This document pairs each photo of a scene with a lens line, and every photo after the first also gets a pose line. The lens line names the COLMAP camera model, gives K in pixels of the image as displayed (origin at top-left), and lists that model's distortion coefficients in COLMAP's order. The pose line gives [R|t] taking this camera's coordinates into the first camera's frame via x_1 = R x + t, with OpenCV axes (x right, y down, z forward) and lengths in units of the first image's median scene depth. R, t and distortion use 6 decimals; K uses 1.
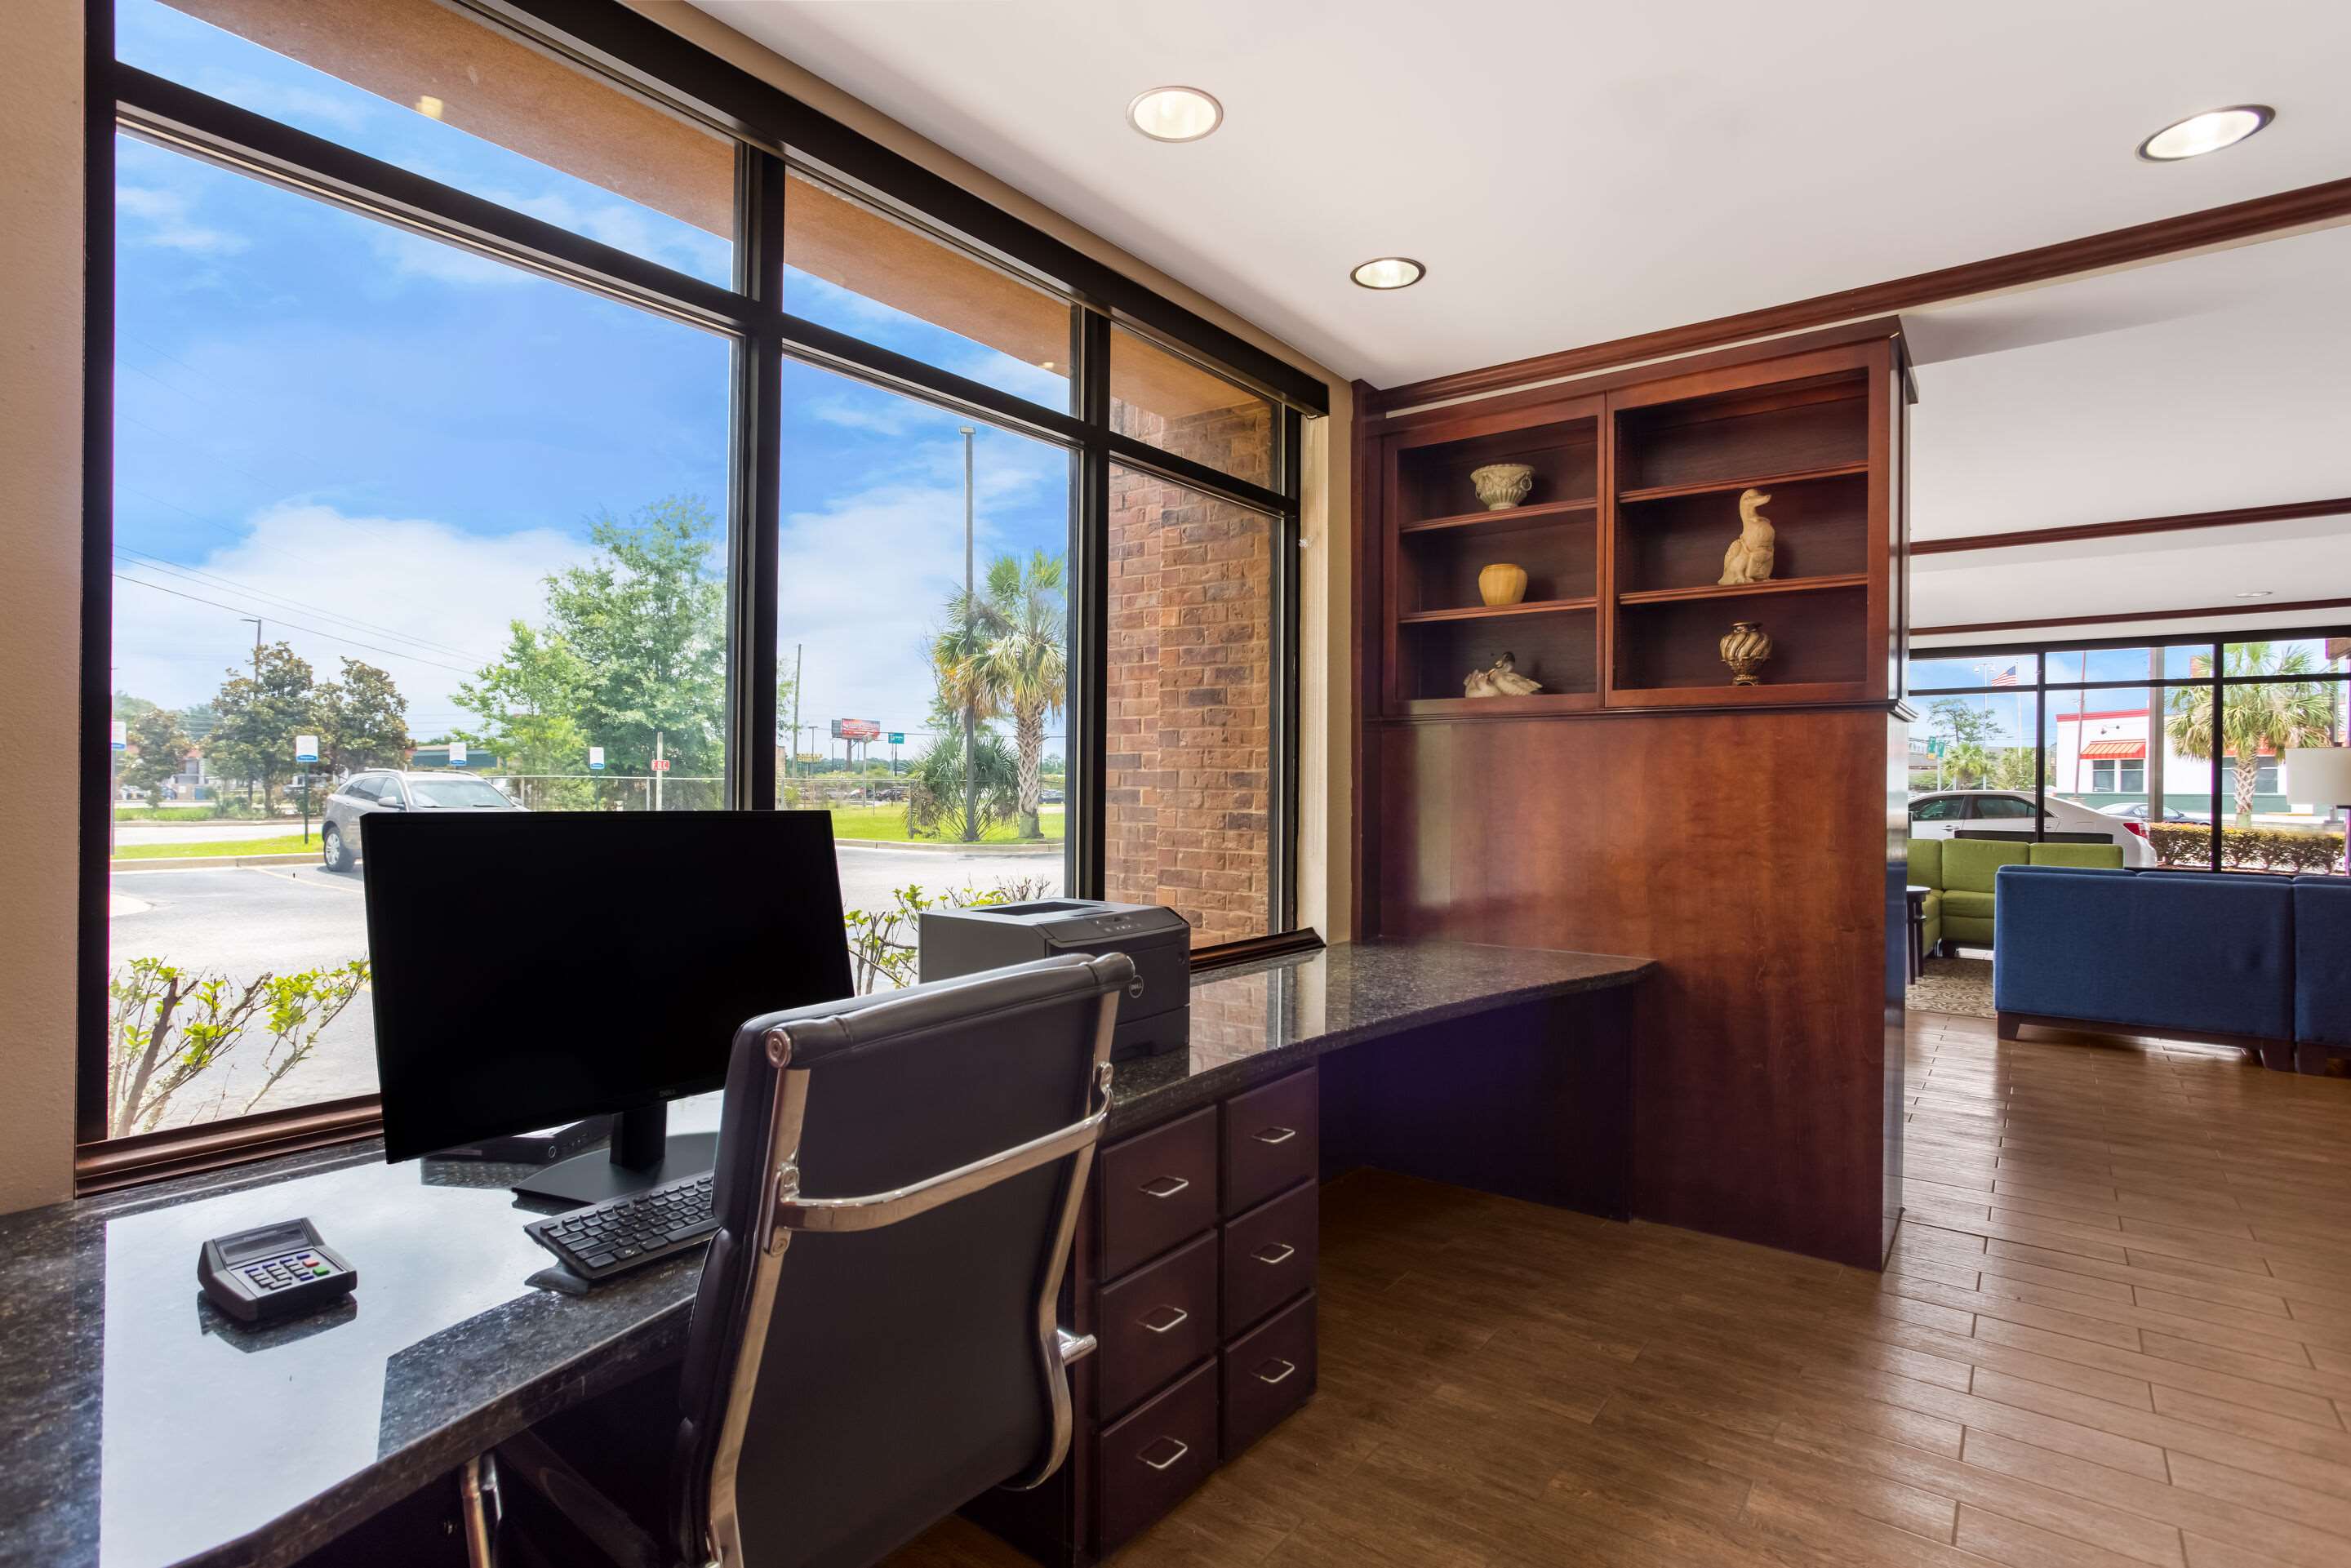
lens RADIAL K [[1168.0, 0, 1175.5], [0, 1168.0, 784.0], [0, 0, 1]] dist [-0.001409, -0.000208]
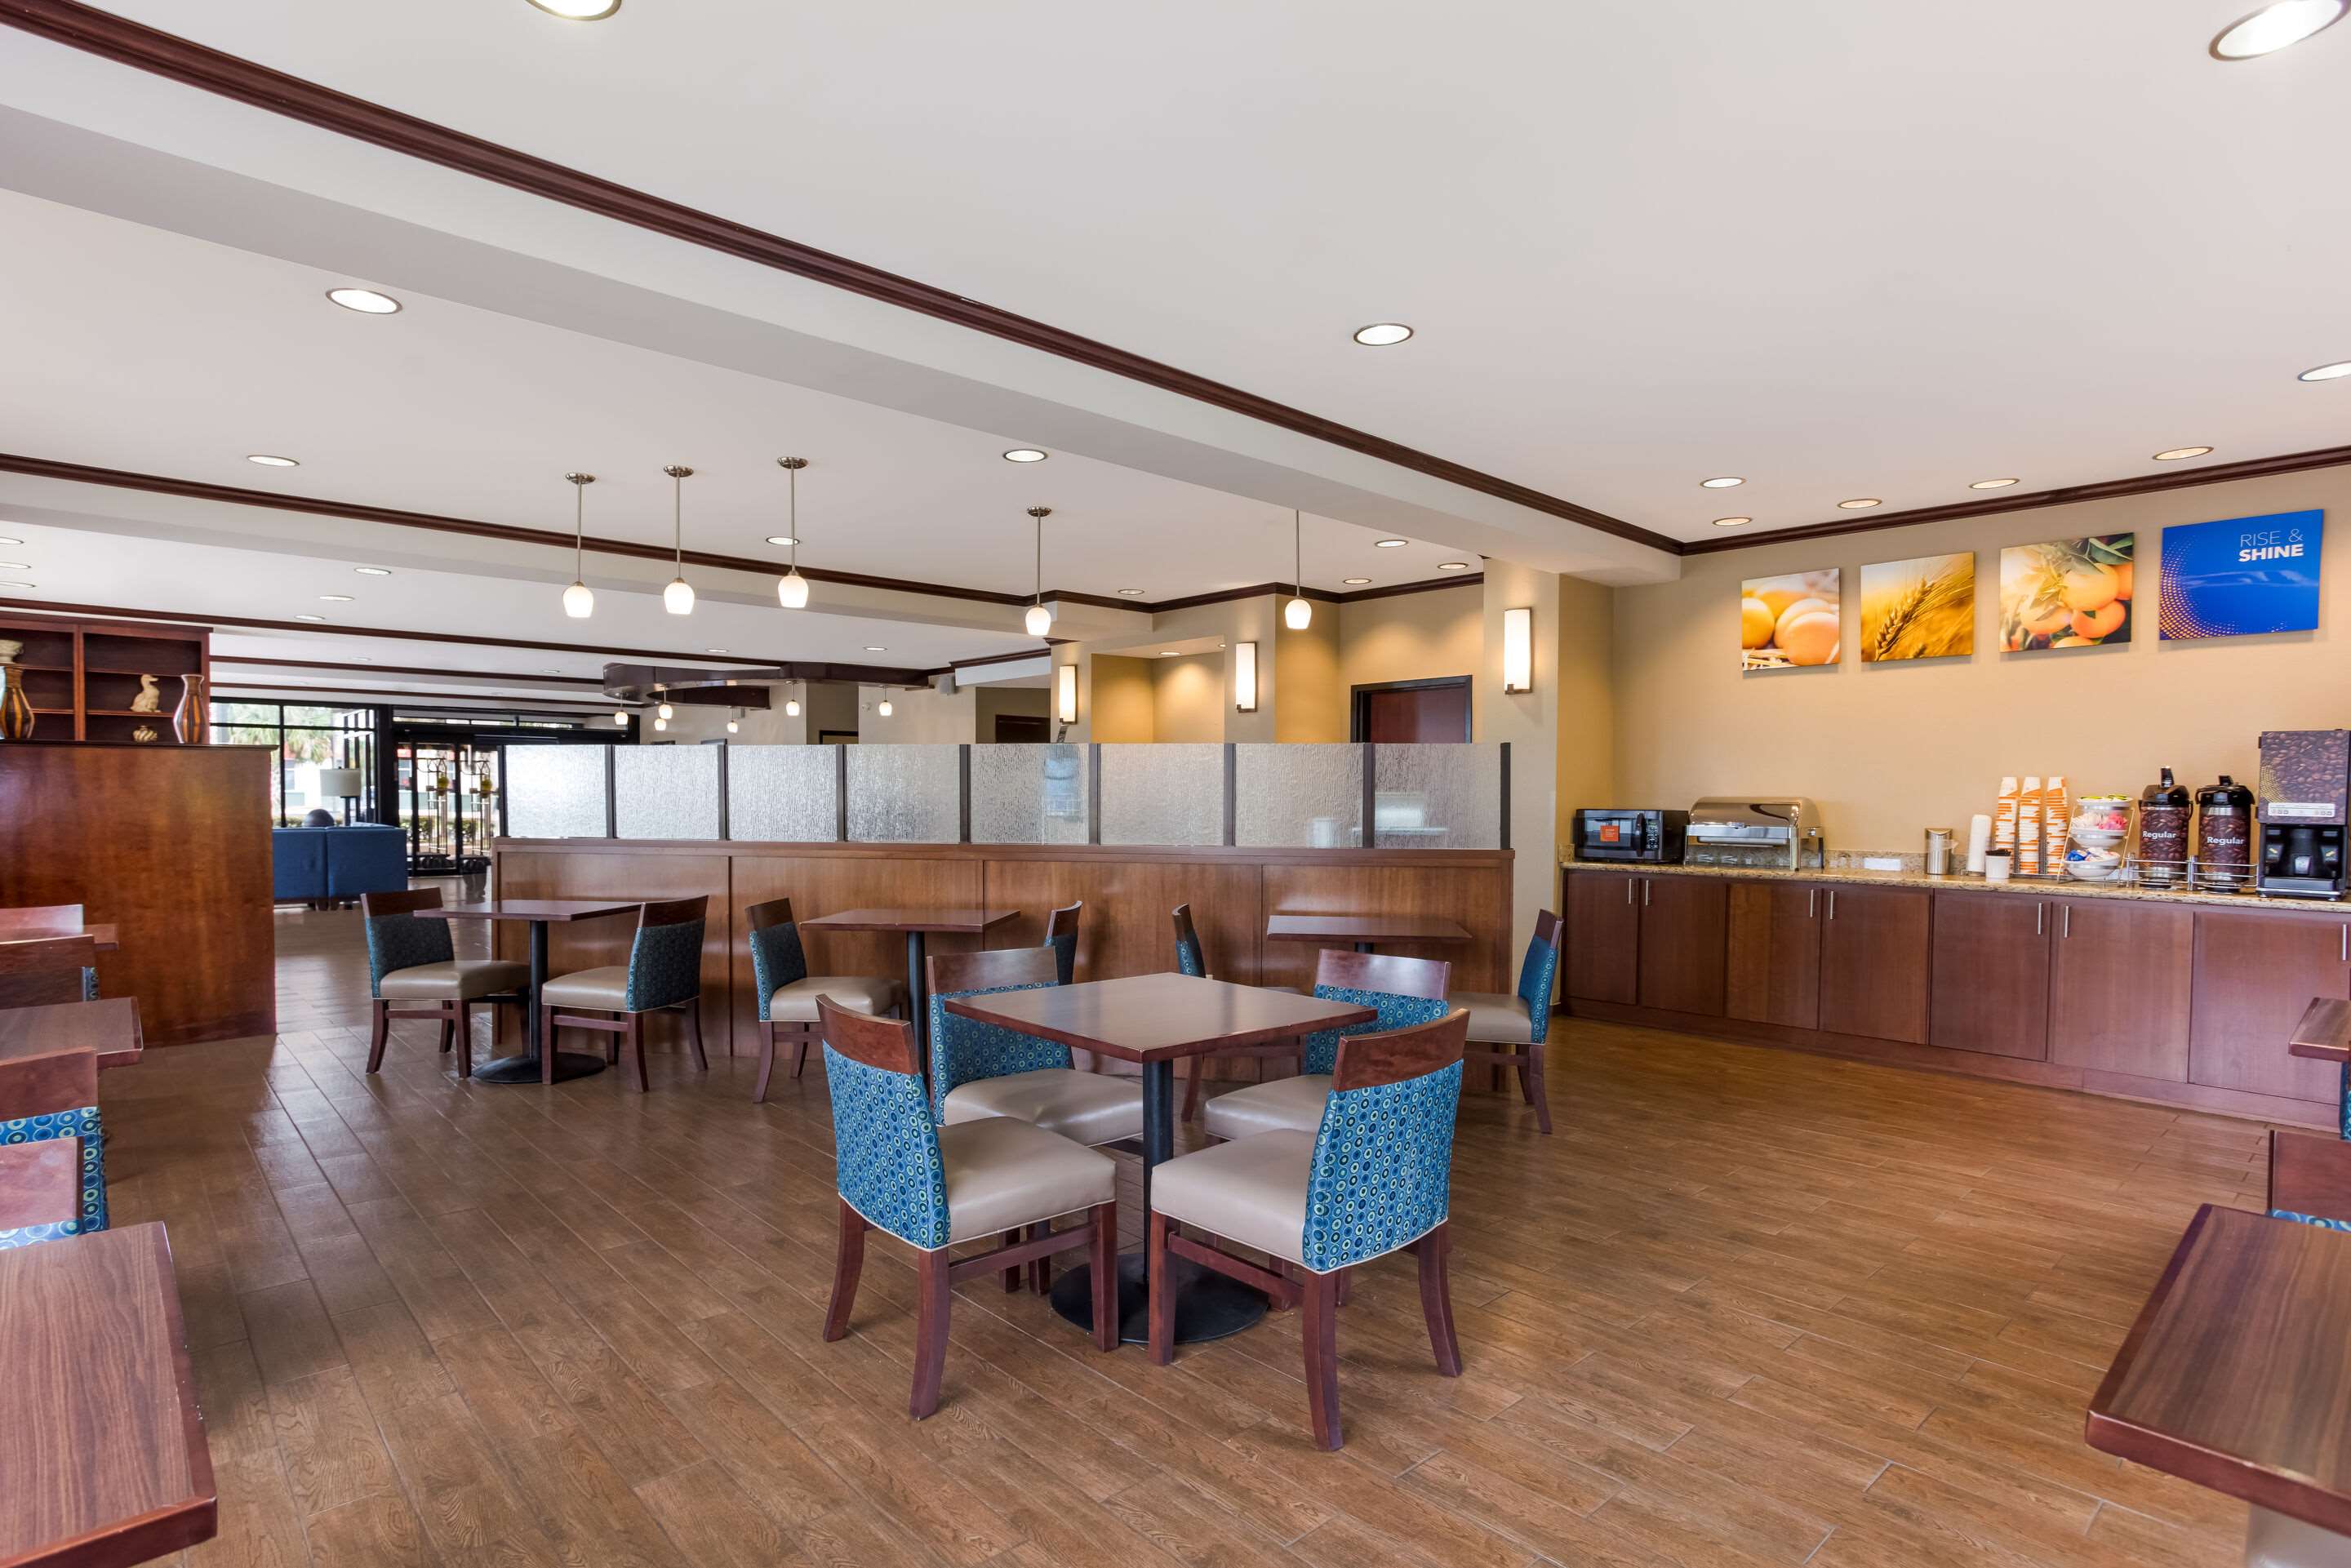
lens RADIAL K [[1168.6, 0, 1175.5], [0, 1168.6, 784.0], [0, 0, 1]] dist [0.000369, 0.000275]
pose [[0.161456, -0.004549, 0.986869, -1.205341], [0.001578, 0.999989, 0.004351, -0.014504], [-0.986879, 0.000855, 0.161462, -1.179291]]
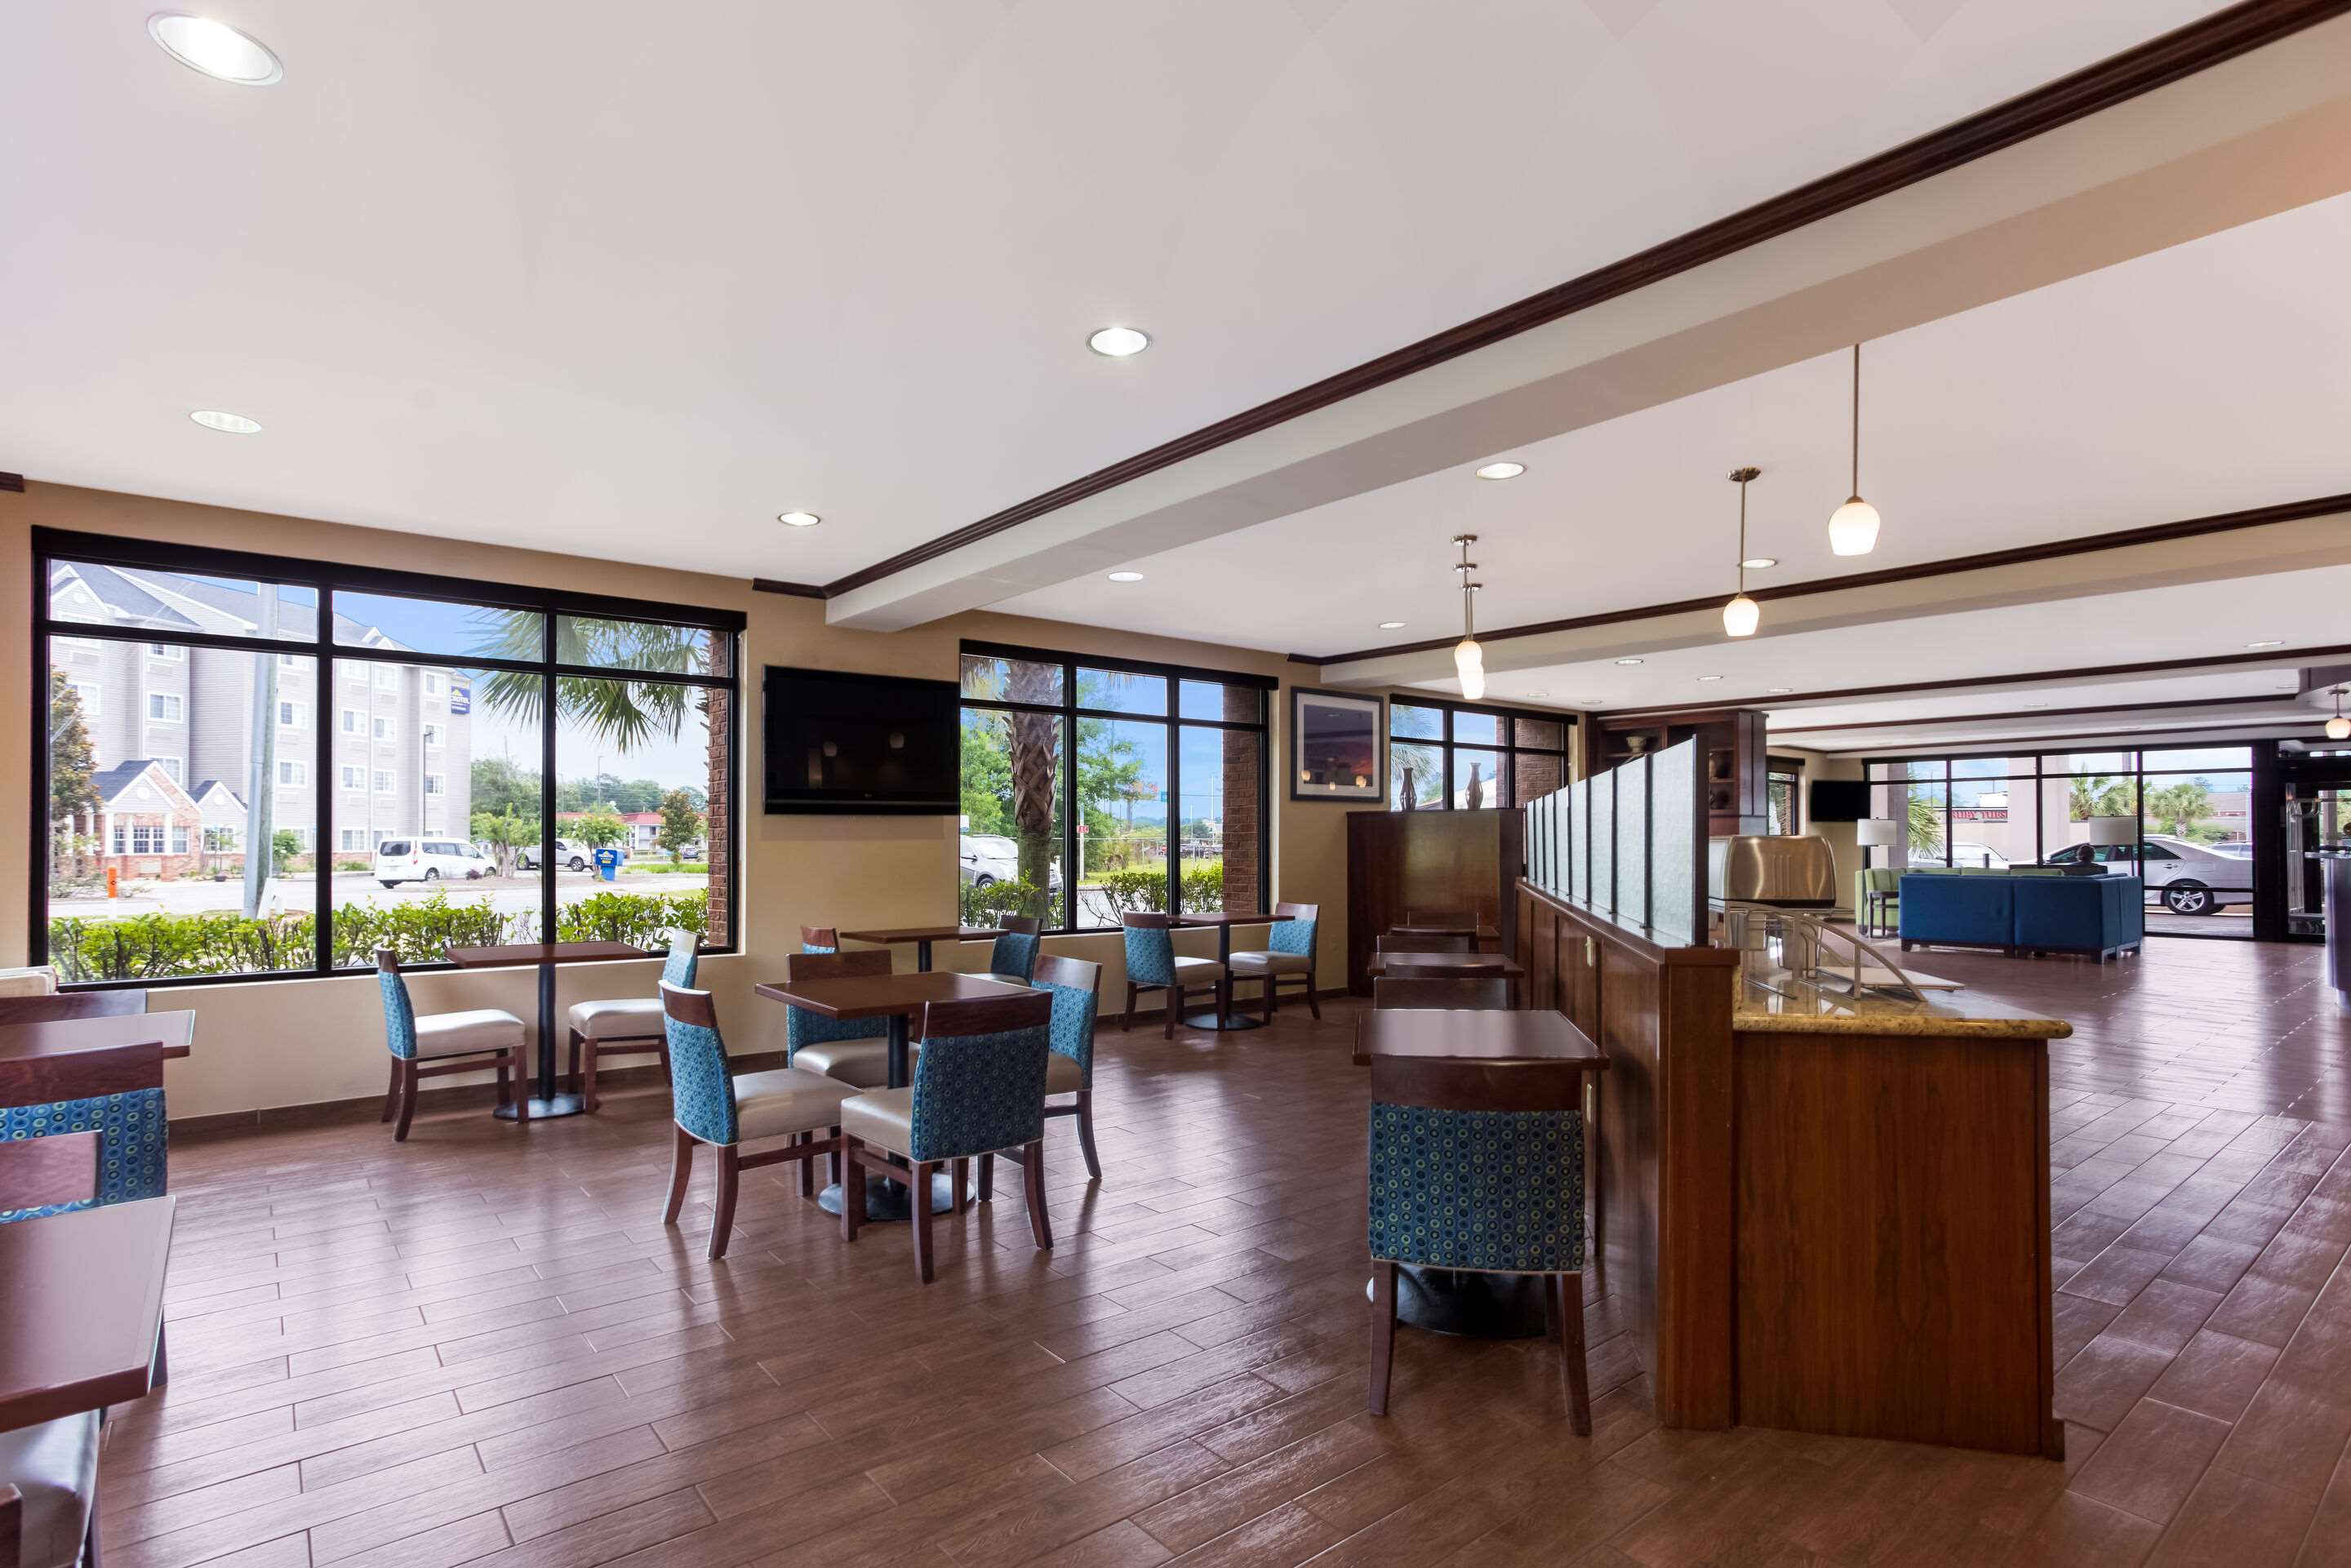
lens RADIAL K [[1168.6, 0, 1175.5], [0, 1168.6, 784.0], [0, 0, 1]] dist [0.000369, 0.000275]
pose [[0.977694, -0.018614, -0.209206, -0.222585], [0.008327, 0.998717, -0.049945, -0.001477], [0.209867, 0.047088, 0.976595, -1.883564]]
